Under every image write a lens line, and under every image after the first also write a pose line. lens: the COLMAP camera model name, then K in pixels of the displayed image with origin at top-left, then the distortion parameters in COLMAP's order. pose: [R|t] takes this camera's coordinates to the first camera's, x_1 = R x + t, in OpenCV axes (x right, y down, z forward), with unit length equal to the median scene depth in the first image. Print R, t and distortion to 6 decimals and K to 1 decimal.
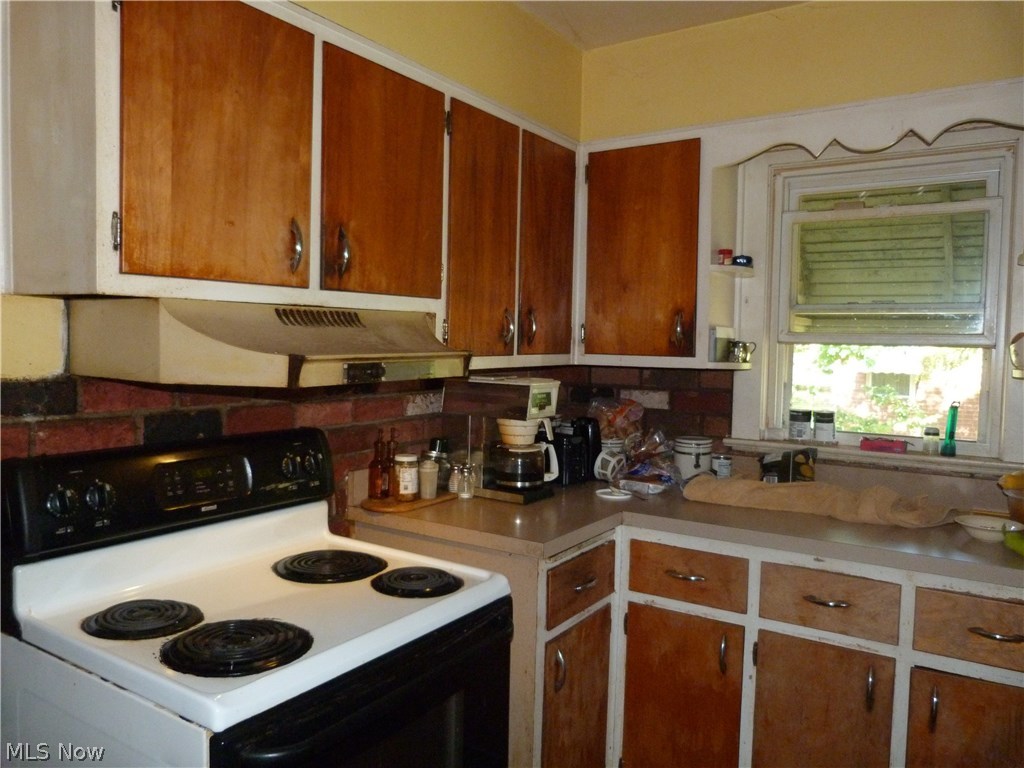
lens RADIAL K [[762.1, 0, 511.4], [0, 762.1, 383.2], [0, 0, 1]] dist [-0.041601, 0.015438]
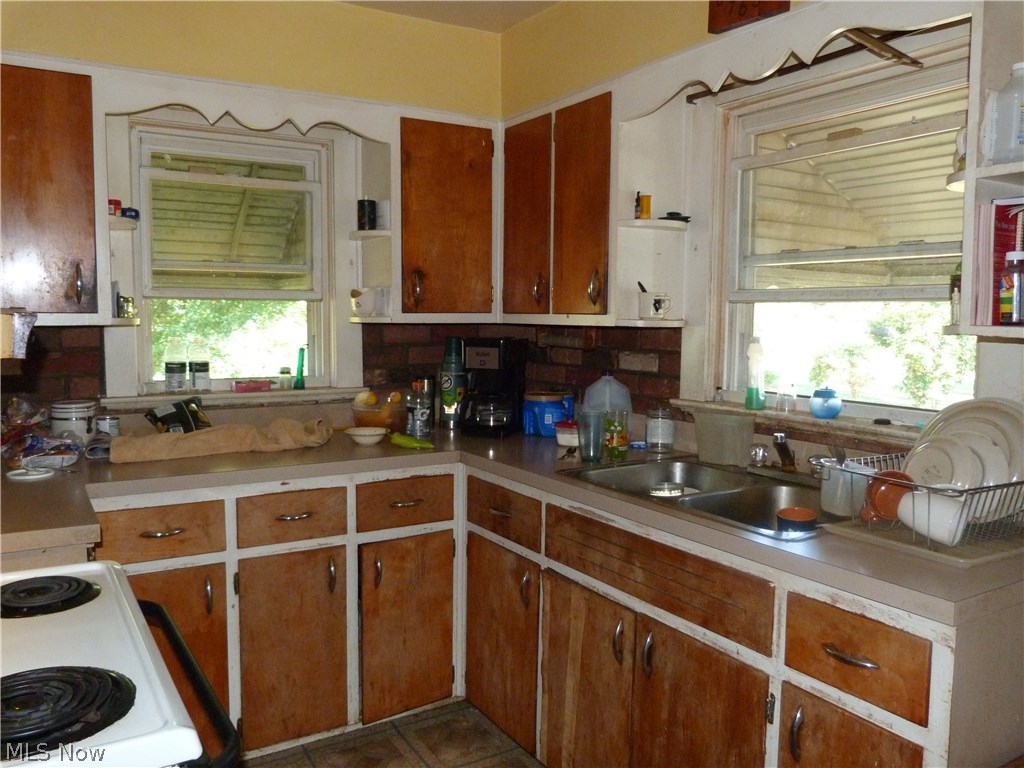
lens RADIAL K [[791.1, 0, 508.9], [0, 791.1, 381.4], [0, 0, 1]] dist [-0.034148, -0.003919]
pose [[0.423757, -0.094477, 0.900835, -0.430223], [0.048221, 0.995488, 0.081721, -0.005070], [-0.904492, 0.008809, 0.426400, 0.134093]]
